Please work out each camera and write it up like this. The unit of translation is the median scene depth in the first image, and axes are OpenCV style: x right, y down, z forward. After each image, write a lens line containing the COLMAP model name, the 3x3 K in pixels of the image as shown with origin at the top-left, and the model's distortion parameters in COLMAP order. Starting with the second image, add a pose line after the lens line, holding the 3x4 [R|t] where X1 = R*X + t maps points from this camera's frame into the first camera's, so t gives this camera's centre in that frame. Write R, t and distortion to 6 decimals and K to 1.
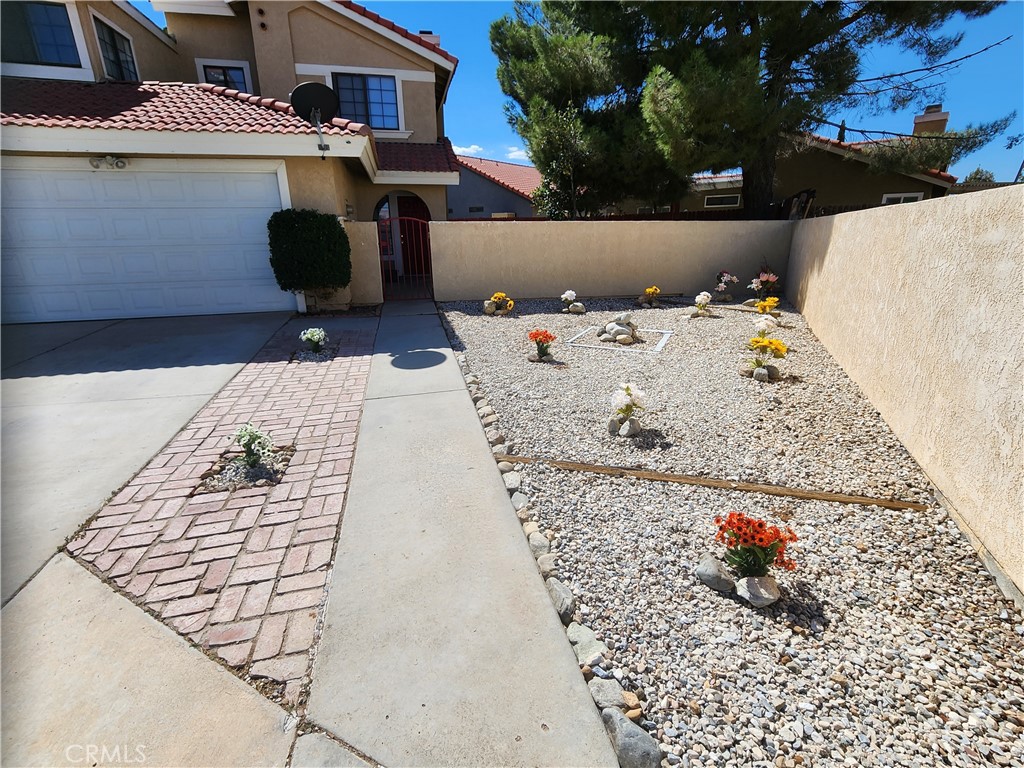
lens RADIAL K [[469.7, 0, 516.0], [0, 469.7, 384.9], [0, 0, 1]] dist [-0.006866, 0.003246]
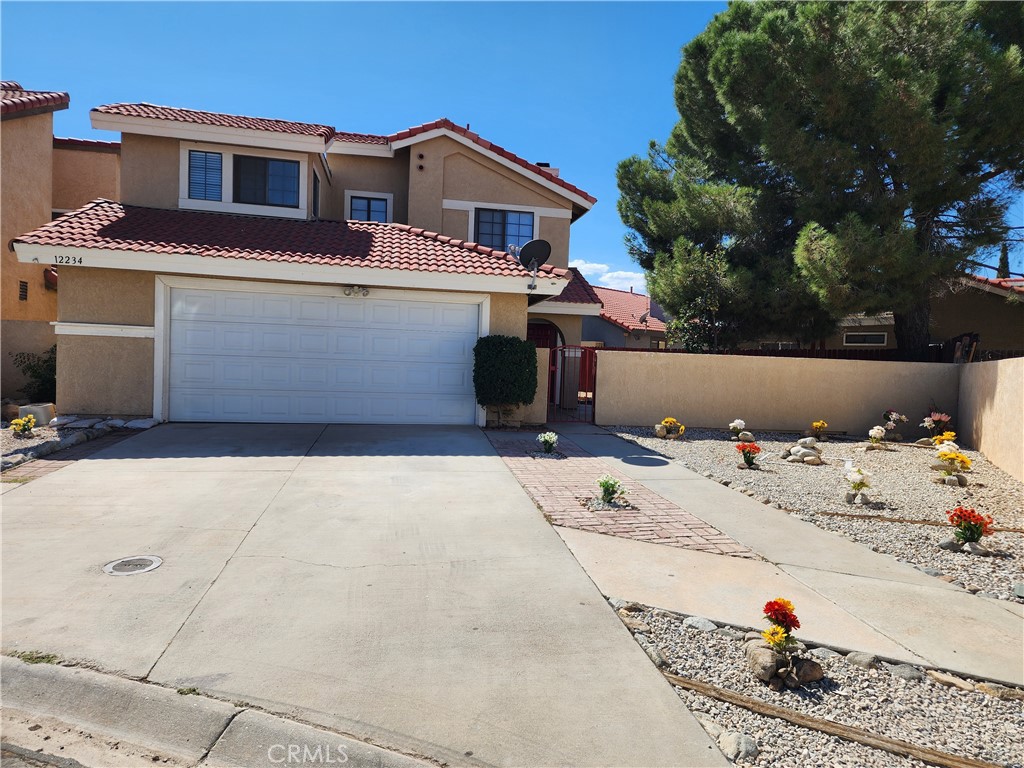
lens RADIAL K [[678.5, 0, 520.6], [0, 678.5, 387.8], [0, 0, 1]] dist [0.066664, -0.058092]
pose [[0.997926, 0.045861, -0.045170, -0.324056], [-0.056503, 0.960251, -0.273361, 0.182419], [0.030838, 0.275346, 0.960850, -0.509747]]
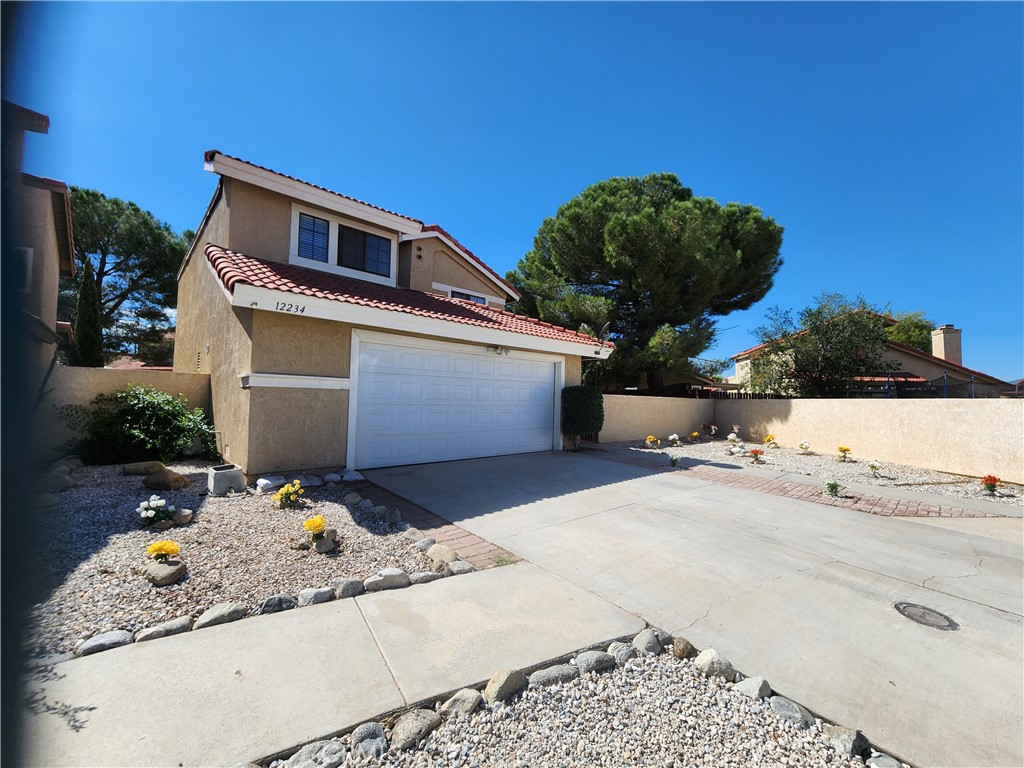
lens RADIAL K [[420.1, 0, 510.5], [0, 420.1, 382.3], [0, 0, 1]] dist [-0.001995, 0.000576]
pose [[0.871884, 0.048309, 0.487323, -1.323232], [0.122818, 0.941747, -0.313094, 0.036985], [-0.474060, 0.332834, 0.815162, -0.066498]]
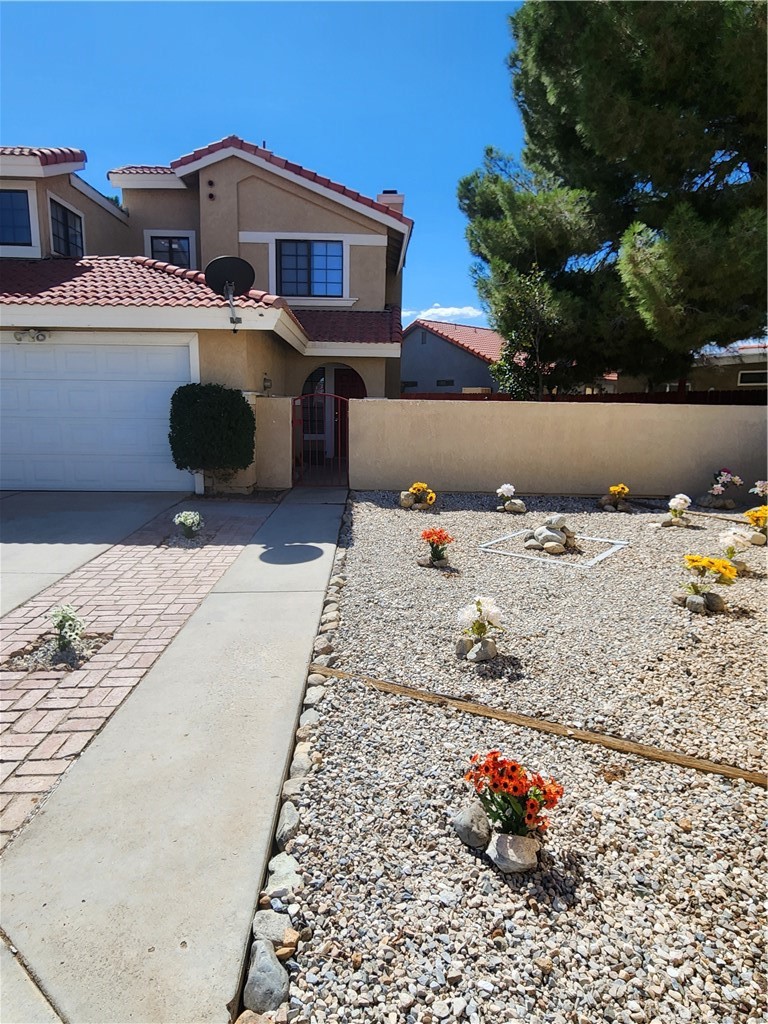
lens RADIAL K [[598.9, 0, 387.5], [0, 598.9, 514.2], [0, 0, 1]] dist [-0.002407, -0.002443]
pose [[0.979276, 0.057976, -0.194057, 0.126161], [-0.084371, 0.987833, -0.130643, 0.002427], [0.184121, 0.144308, 0.972252, -0.038810]]
